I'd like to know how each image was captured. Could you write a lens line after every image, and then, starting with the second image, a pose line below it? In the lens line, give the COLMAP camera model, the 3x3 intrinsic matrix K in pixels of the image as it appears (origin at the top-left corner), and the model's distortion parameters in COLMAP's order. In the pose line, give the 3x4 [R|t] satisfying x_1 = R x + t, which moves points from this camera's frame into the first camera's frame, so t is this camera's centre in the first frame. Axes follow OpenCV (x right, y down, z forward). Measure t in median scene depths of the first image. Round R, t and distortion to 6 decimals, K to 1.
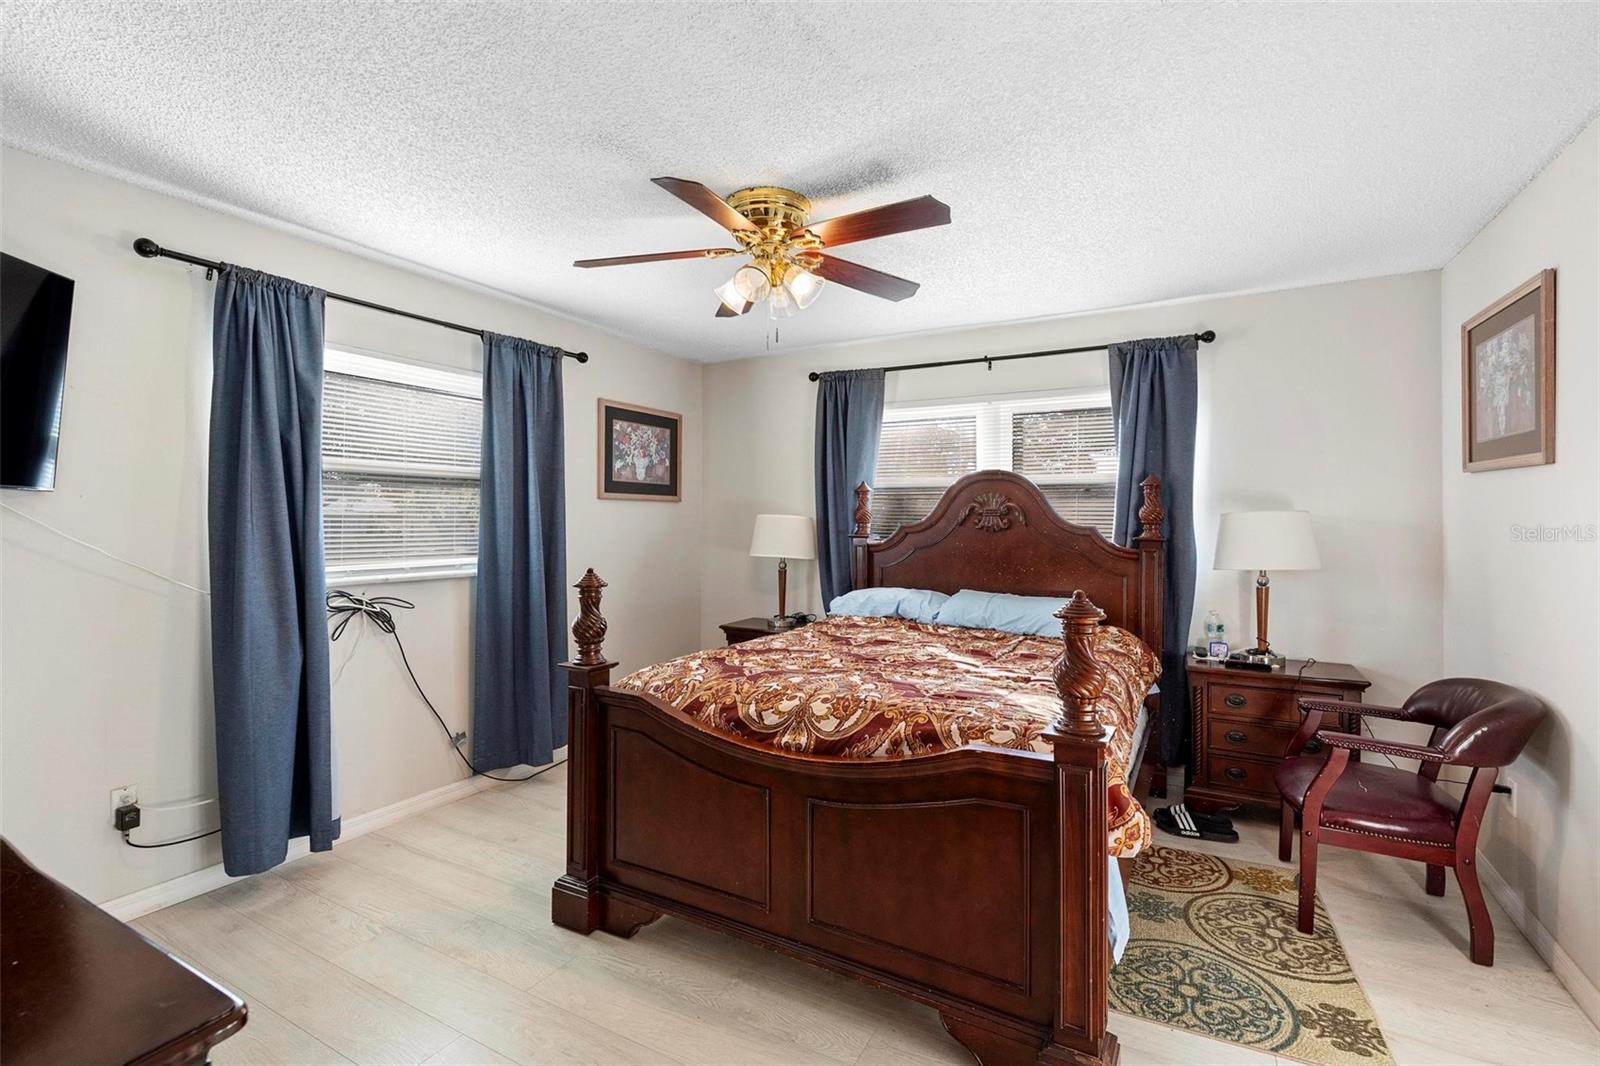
lens RADIAL K [[721.3, 0, 794.4], [0, 721.3, 528.3], [0, 0, 1]] dist [-0.011252, 0.003870]
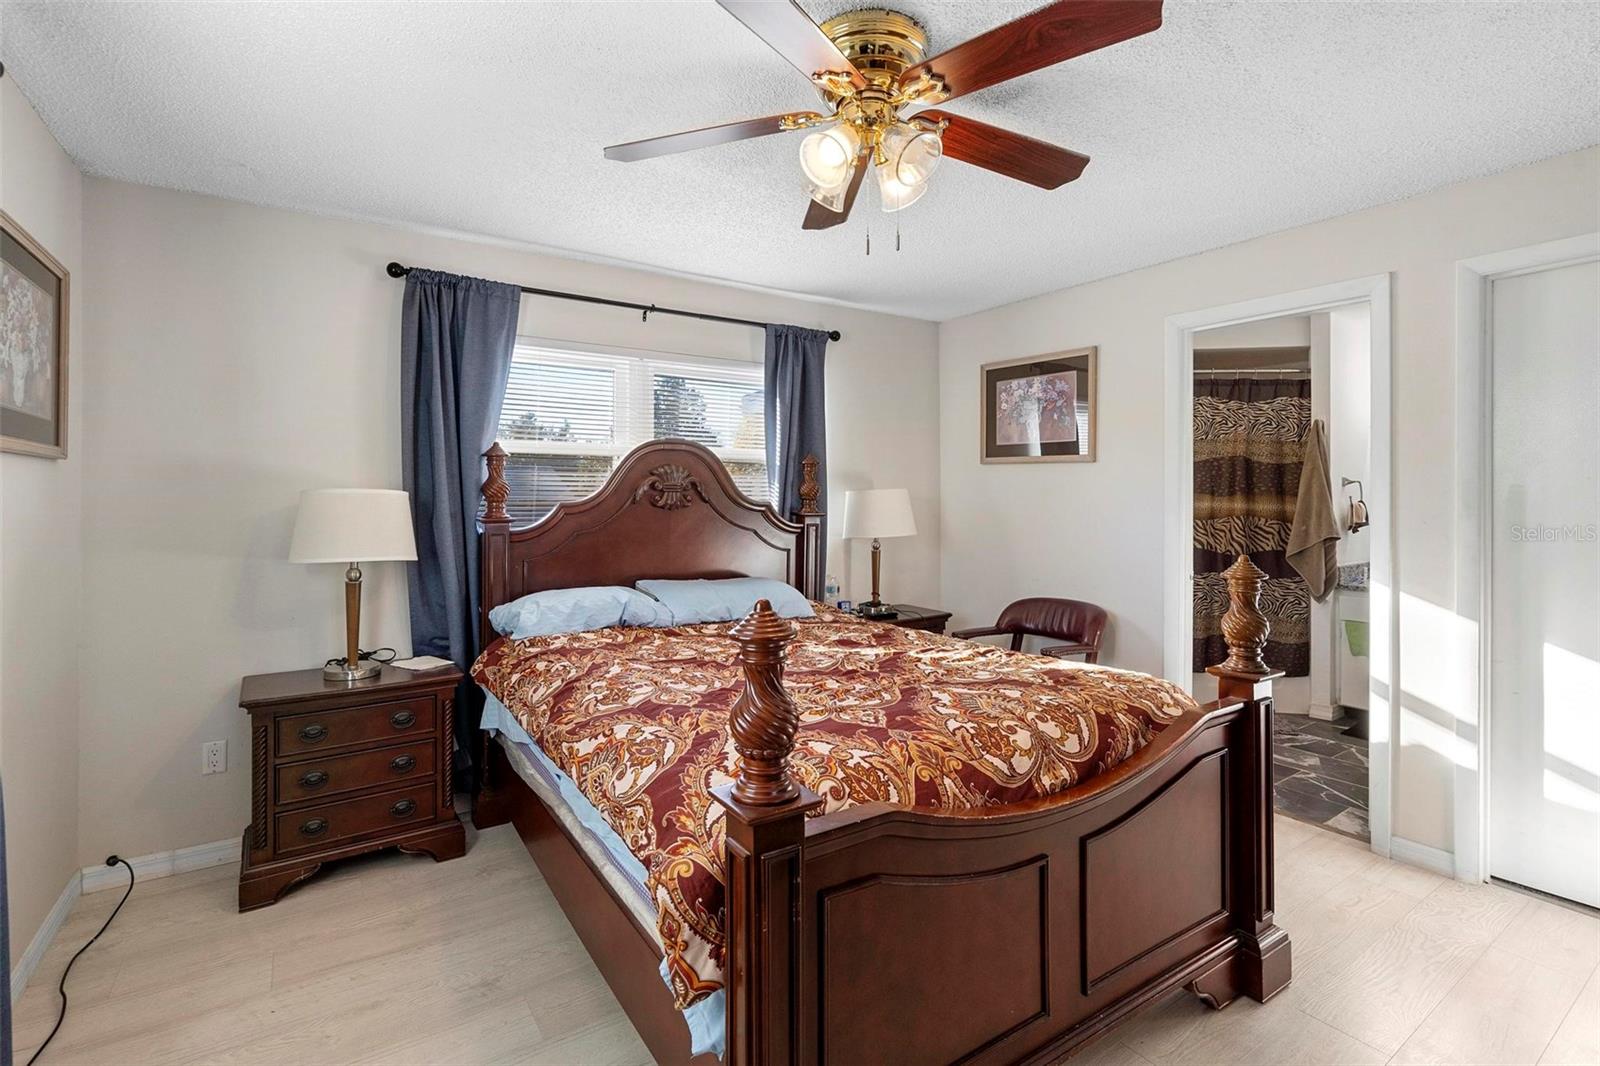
lens RADIAL K [[740.0, 0, 798.3], [0, 740.0, 490.3], [0, 0, 1]] dist [-0.002547, 0.000858]
pose [[0.456242, 0.001086, 0.889855, -0.472651], [0.011082, 0.999915, -0.006902, -0.011533], [-0.889787, 0.013011, 0.456191, 0.483891]]
